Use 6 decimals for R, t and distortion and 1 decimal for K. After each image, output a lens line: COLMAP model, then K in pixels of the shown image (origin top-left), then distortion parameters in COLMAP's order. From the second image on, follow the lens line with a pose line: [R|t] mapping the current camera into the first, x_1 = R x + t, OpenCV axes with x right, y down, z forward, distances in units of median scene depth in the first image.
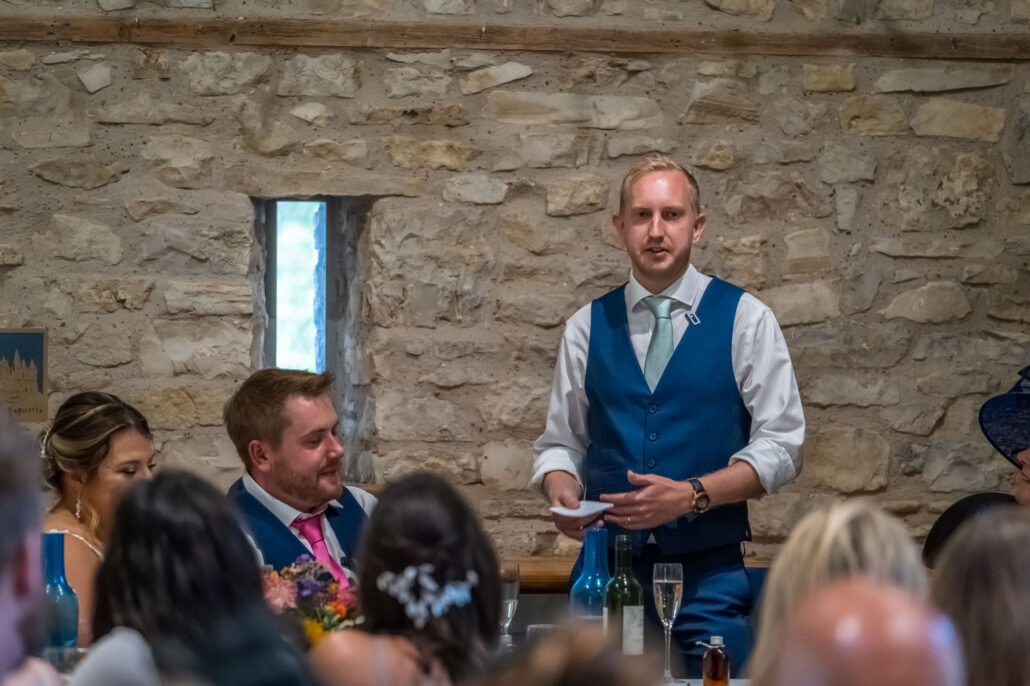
lens RADIAL K [[5882.6, 0, 471.8], [0, 5882.6, 341.9], [0, 0, 1]] dist [0.343721, 0.000000]
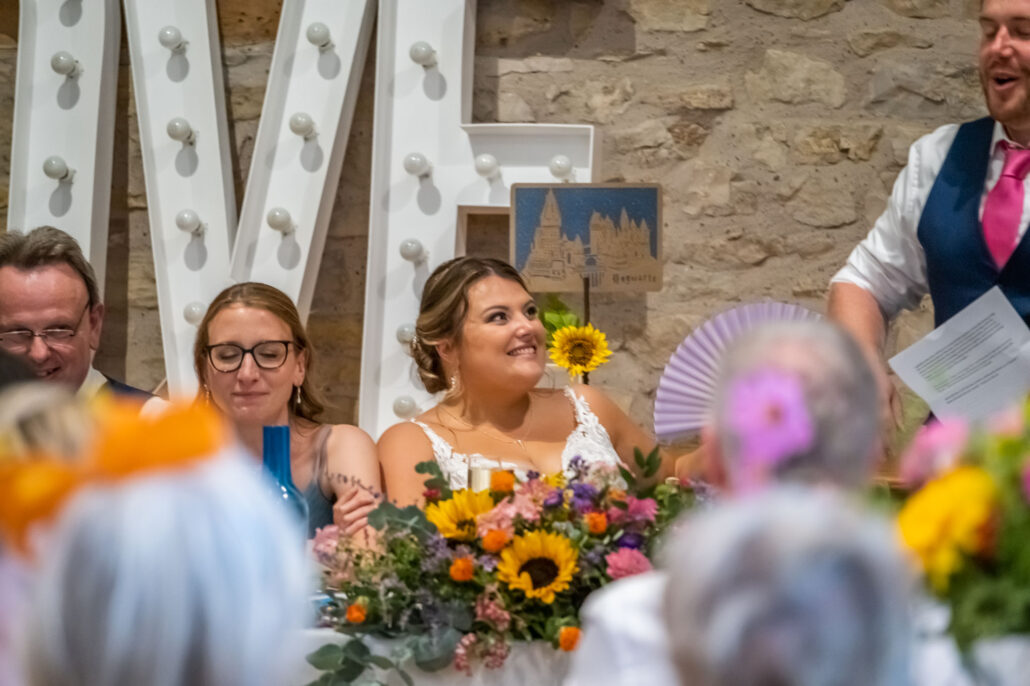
lens RADIAL K [[5882.6, 0, 512.9], [0, 5882.6, 348.7], [0, 0, 1]] dist [0.343721, 0.000000]
pose [[0.908693, 0.011447, -0.417308, 0.252662], [-0.000317, 0.999643, 0.026732, -0.001025], [0.417465, -0.024160, 0.908372, 0.202137]]
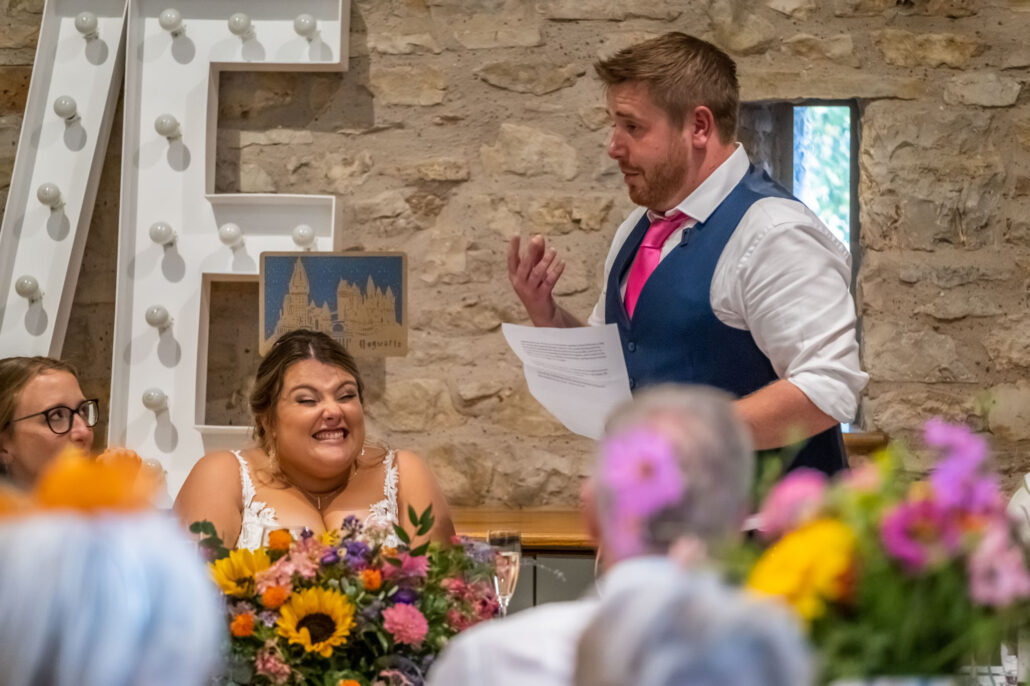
lens RADIAL K [[5882.6, 0, 510.4], [0, 5882.6, 338.0], [0, 0, 1]] dist [0.343721, 0.000000]
pose [[0.934068, 0.005885, -0.357046, 0.245896], [-0.001040, 0.999905, 0.013760, -0.001478], [0.357093, -0.012481, 0.933986, 0.169824]]
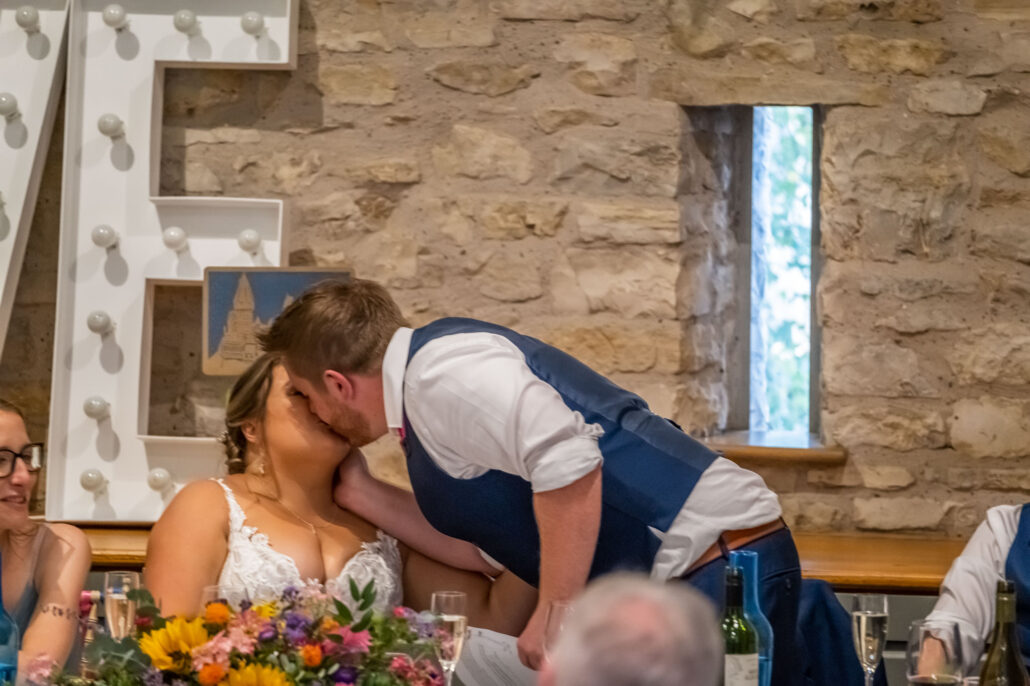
lens RADIAL K [[5882.6, 0, 507.2], [0, 5882.6, 336.1], [0, 0, 1]] dist [0.343721, 0.000000]
pose [[0.935625, 0.025368, -0.352083, 0.240002], [-0.007946, 0.998675, 0.050838, -0.034442], [0.352906, -0.044768, 0.934587, 0.192163]]
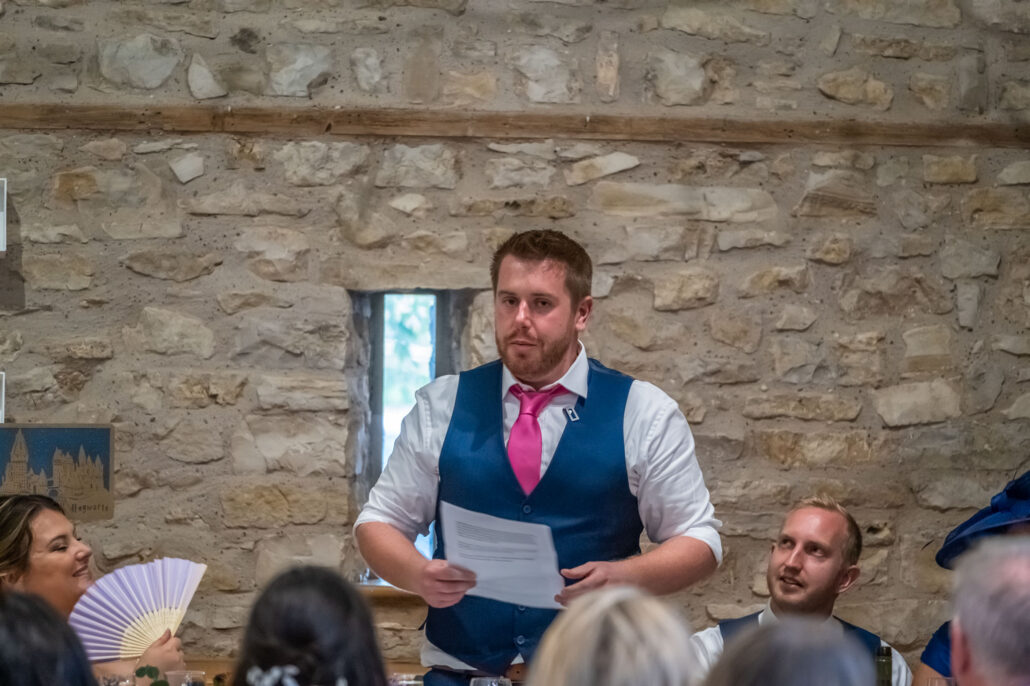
lens RADIAL K [[5882.6, 0, 503.0], [0, 5882.6, 312.6], [0, 0, 1]] dist [0.343721, 0.000000]
pose [[0.995657, 0.004353, -0.092994, 0.078747], [-0.006310, 0.999765, -0.020759, -0.000799], [0.092882, 0.021256, 0.995450, 0.032068]]
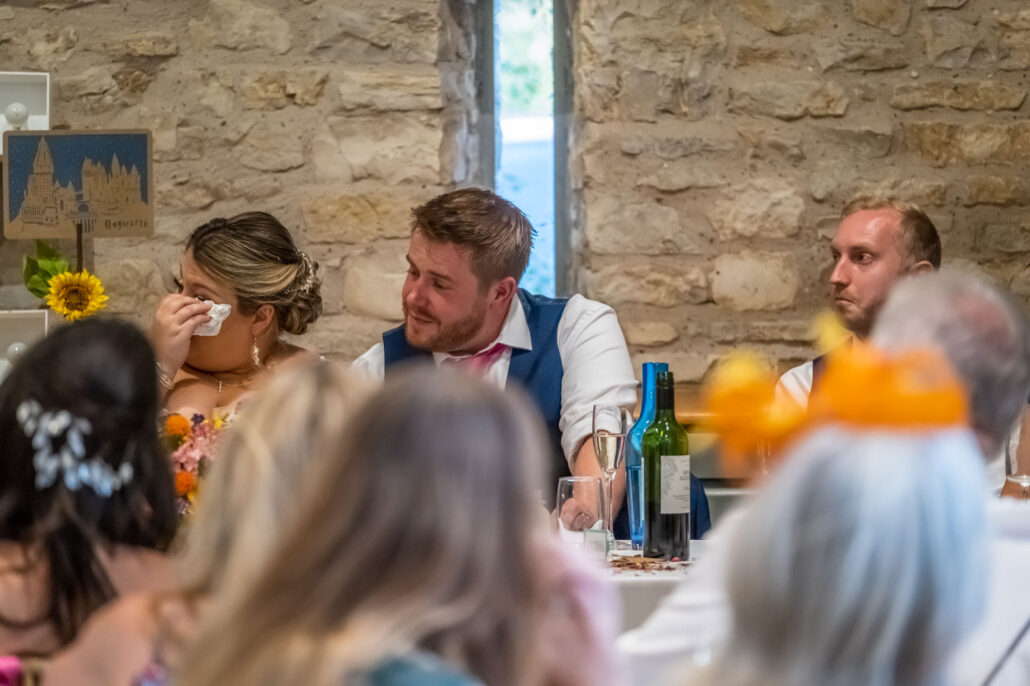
lens RADIAL K [[5882.6, 0, 512.8], [0, 5882.6, 339.9], [0, 0, 1]] dist [0.343721, 0.000000]
pose [[0.980631, -0.004660, -0.195809, 0.142191], [0.011960, 0.999276, 0.036117, -0.001911], [0.195499, -0.037759, 0.979977, 0.152051]]
